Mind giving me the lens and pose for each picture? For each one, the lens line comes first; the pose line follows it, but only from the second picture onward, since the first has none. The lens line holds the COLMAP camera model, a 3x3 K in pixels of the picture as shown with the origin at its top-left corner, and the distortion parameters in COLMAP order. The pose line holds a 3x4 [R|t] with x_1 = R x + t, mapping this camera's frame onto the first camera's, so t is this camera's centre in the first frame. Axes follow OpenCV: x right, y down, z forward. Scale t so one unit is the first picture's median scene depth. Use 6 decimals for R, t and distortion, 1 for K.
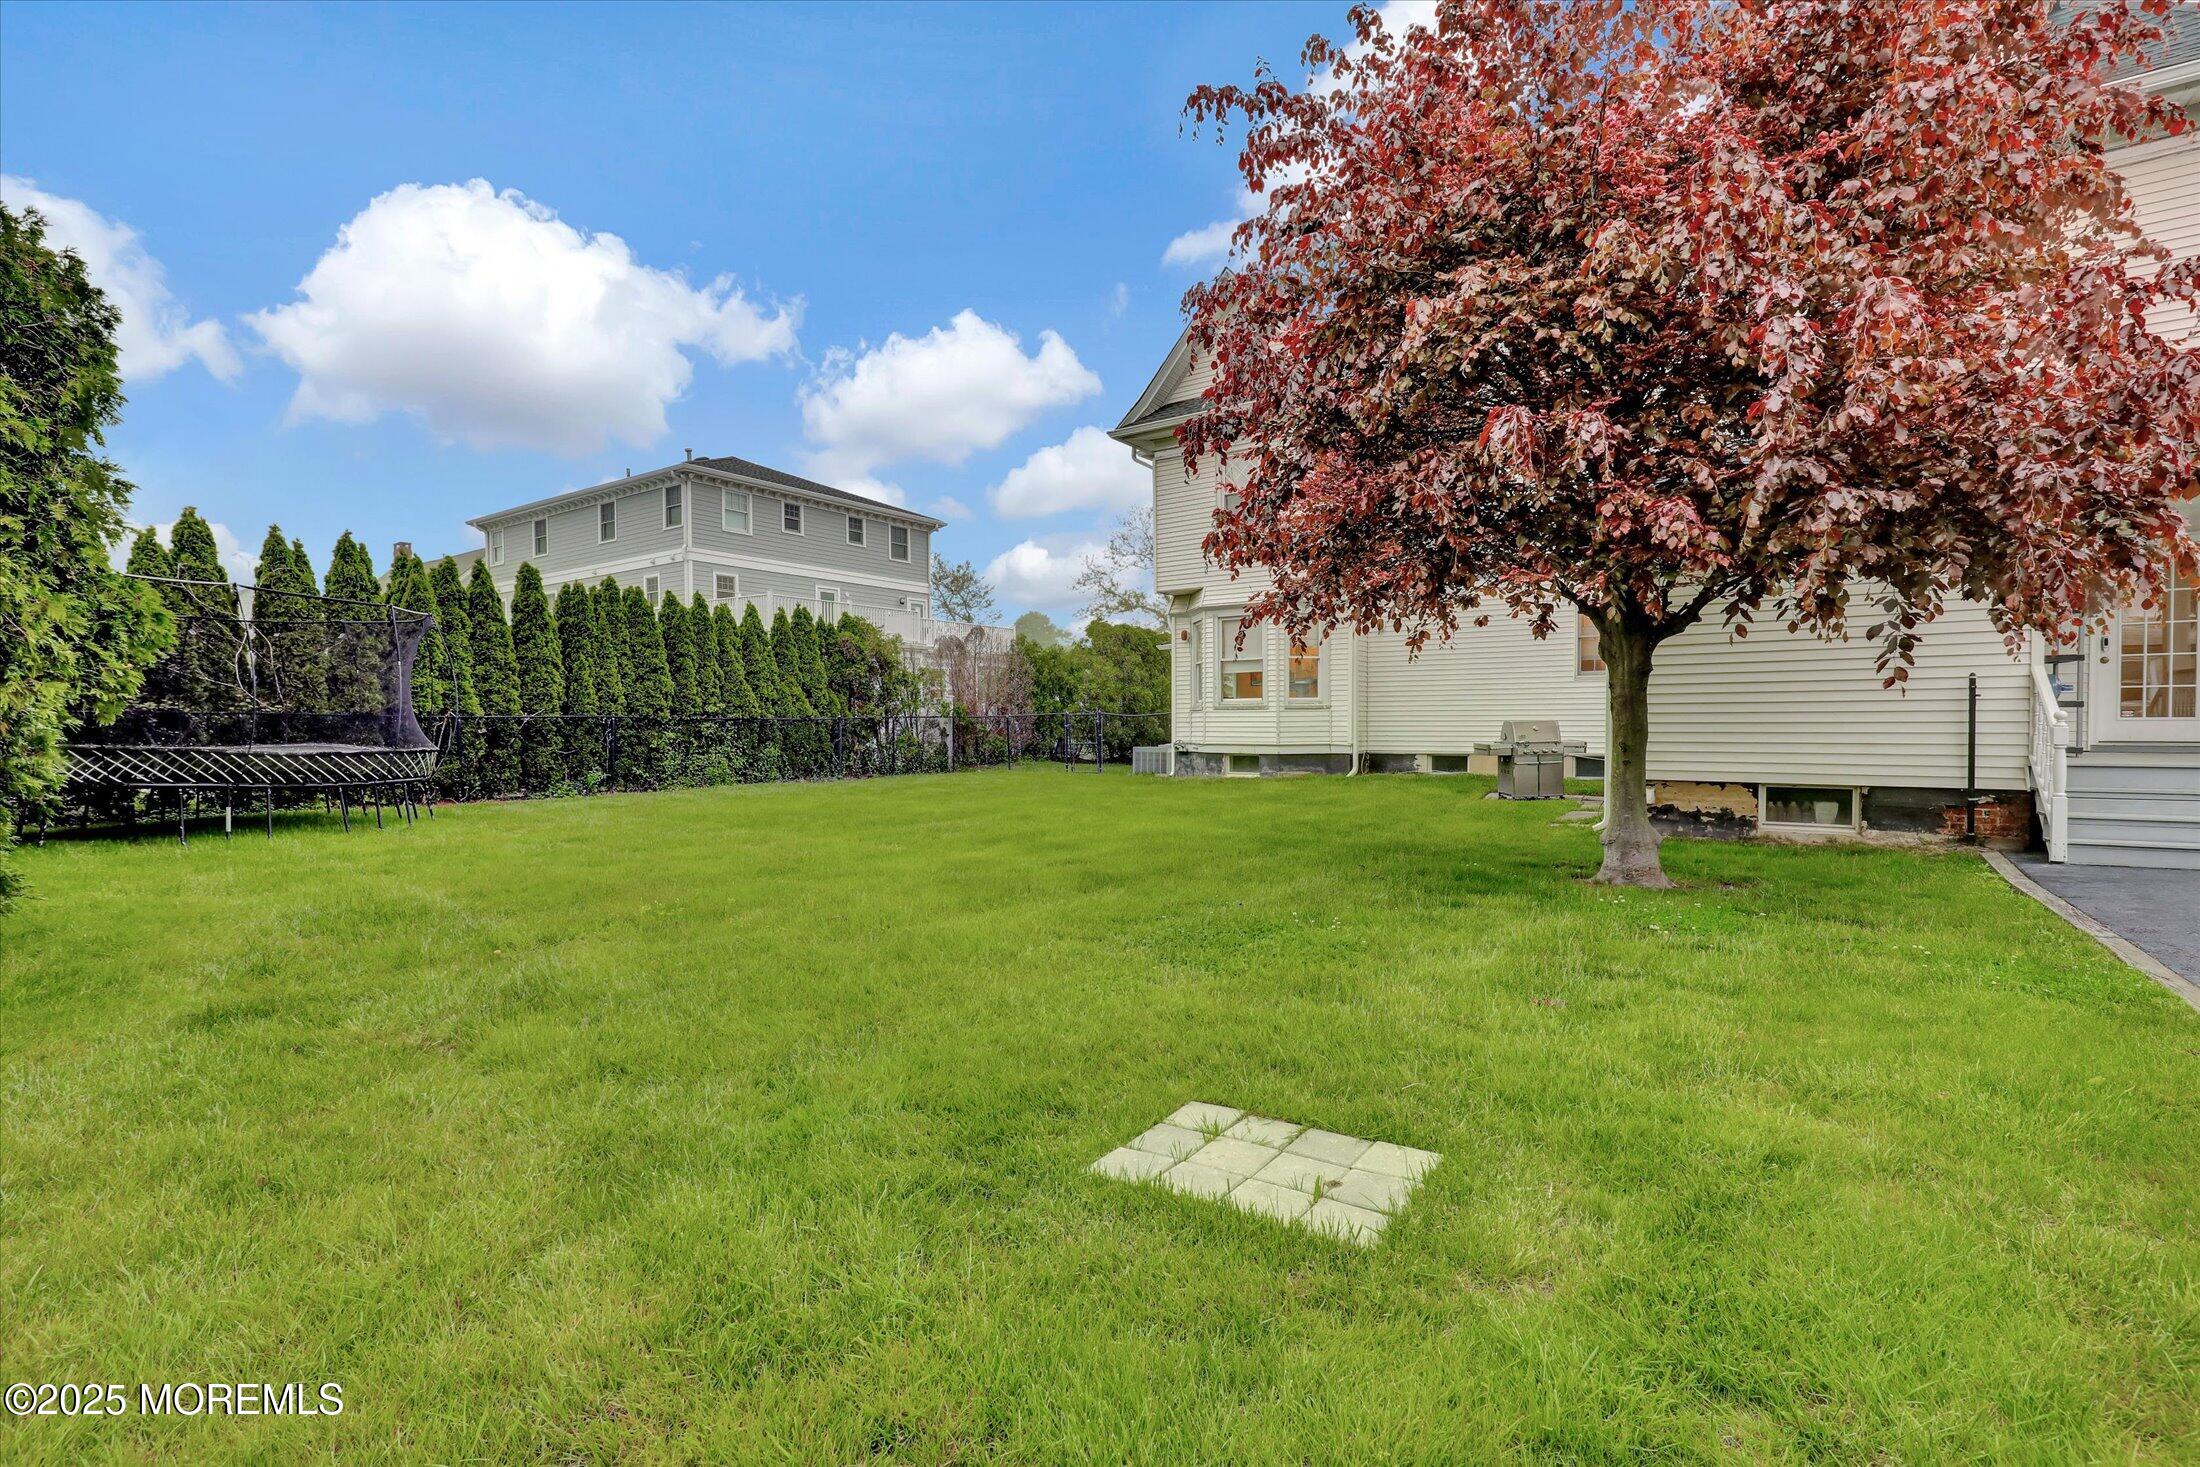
lens RADIAL K [[1001.5, 0, 1104.0], [0, 1001.5, 738.3], [0, 0, 1]] dist [-0.008282, -0.000273]
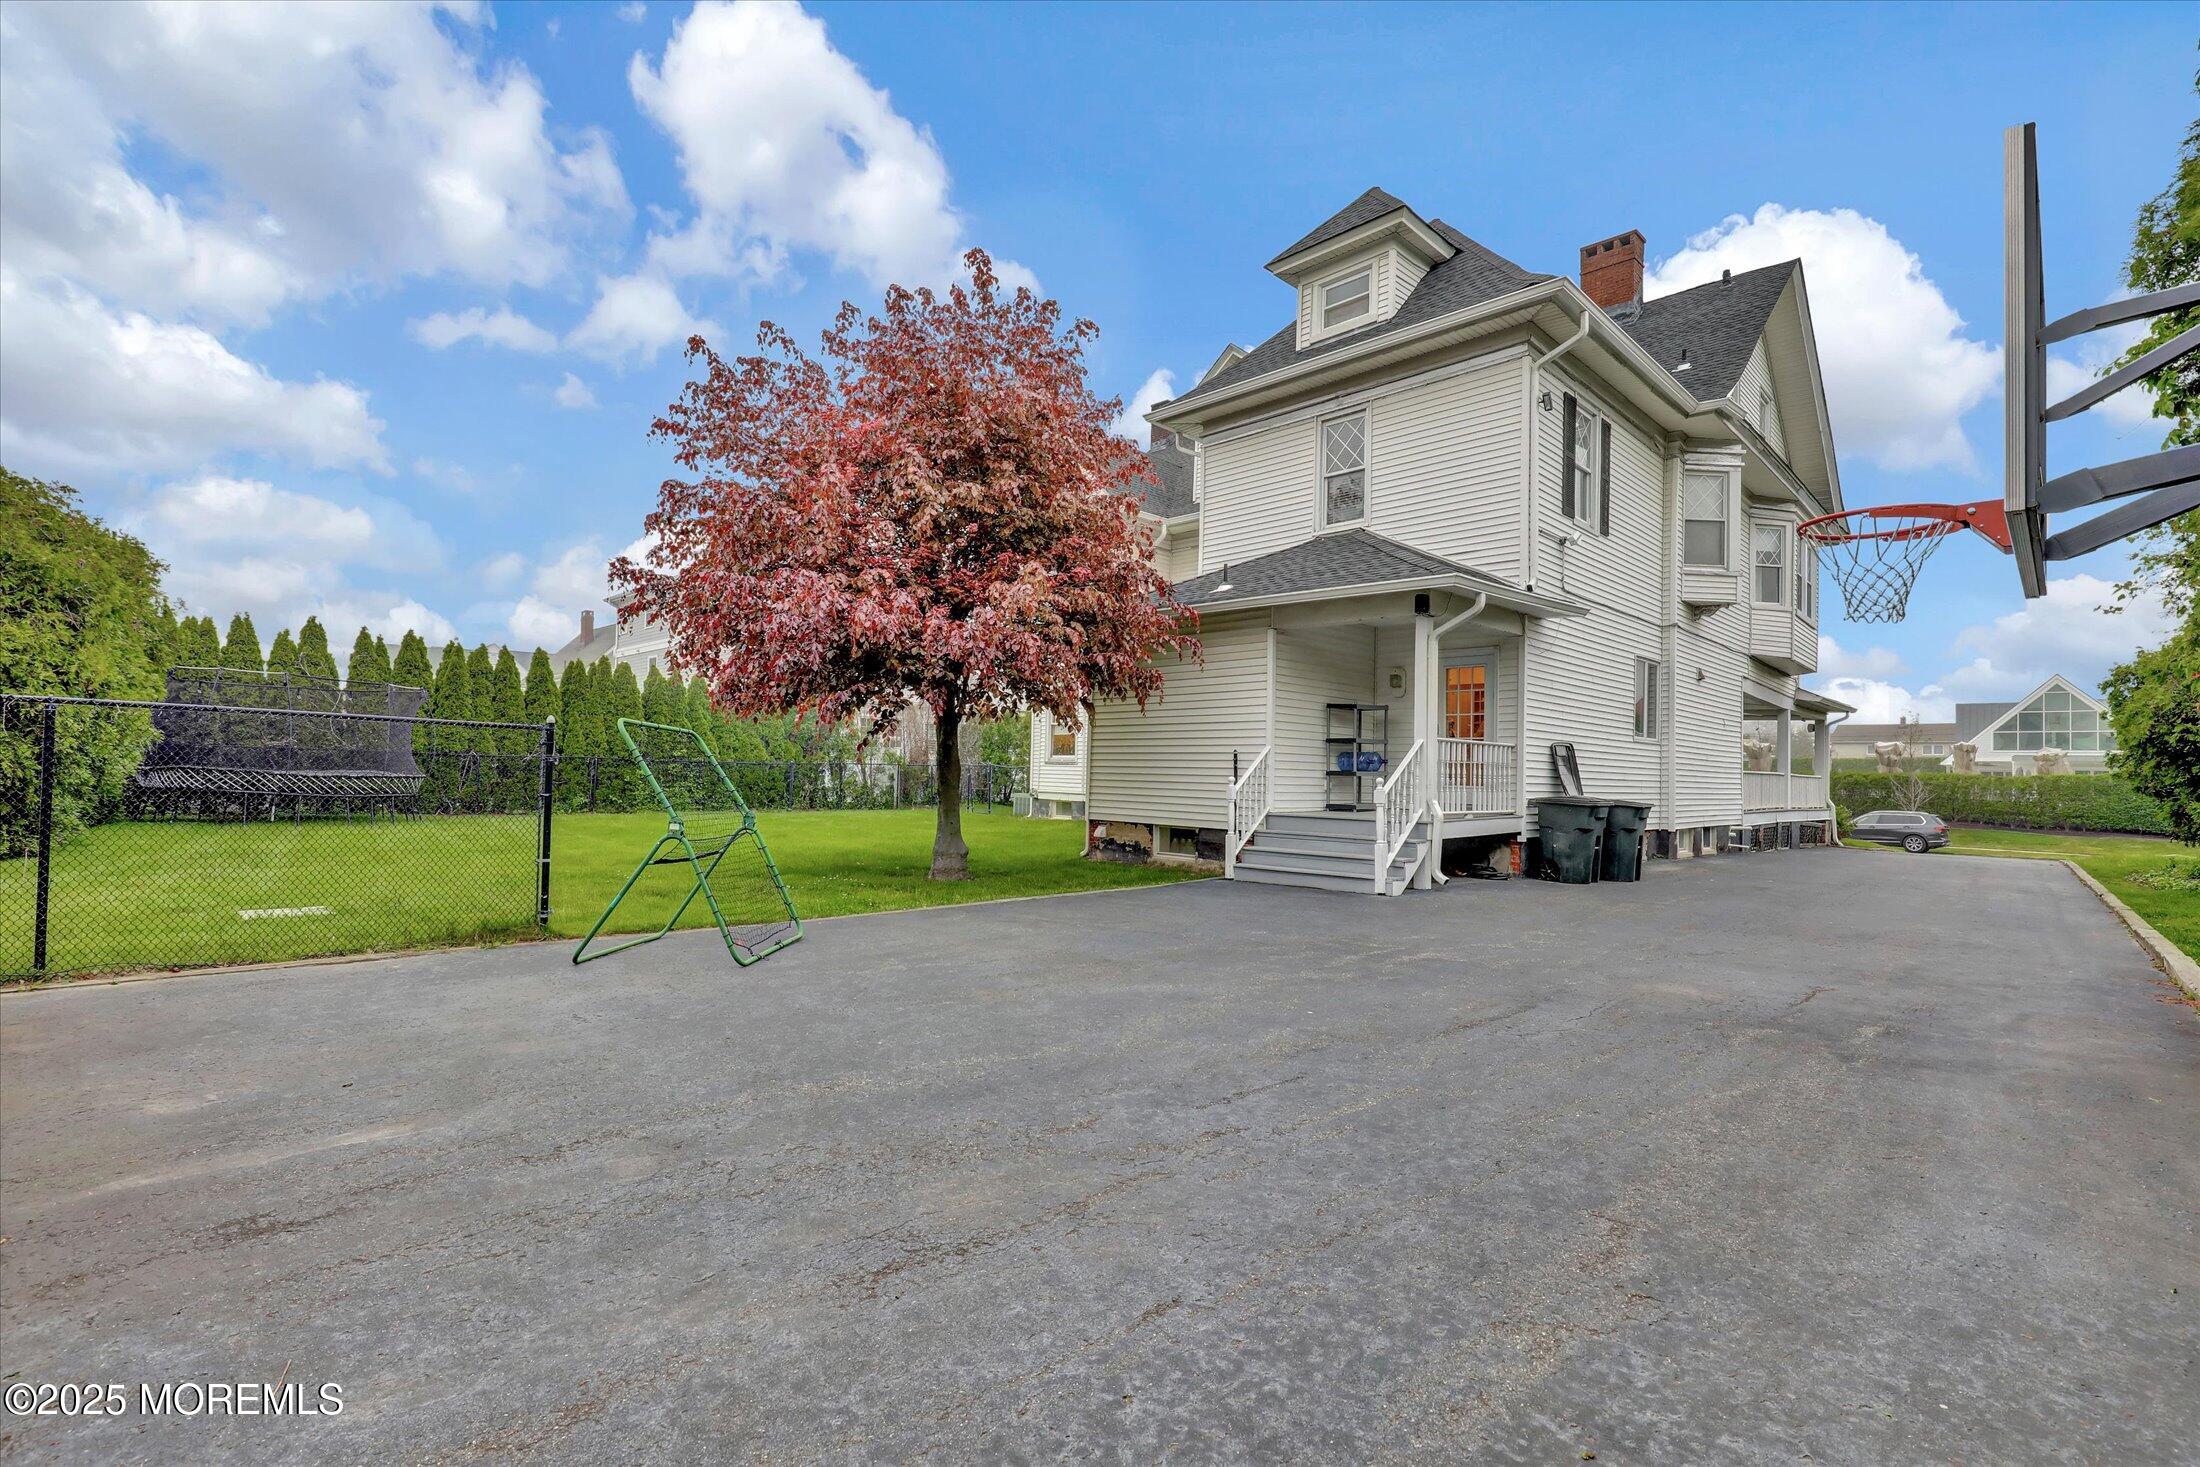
lens RADIAL K [[988.9, 0, 1101.0], [0, 988.9, 743.3], [0, 0, 1]] dist [-0.004493, 0.000015]
pose [[0.982687, 0.021885, -0.183978, 0.501439], [-0.030359, 0.998598, -0.043367, -0.004150], [0.182771, 0.048201, 0.981973, -0.240208]]
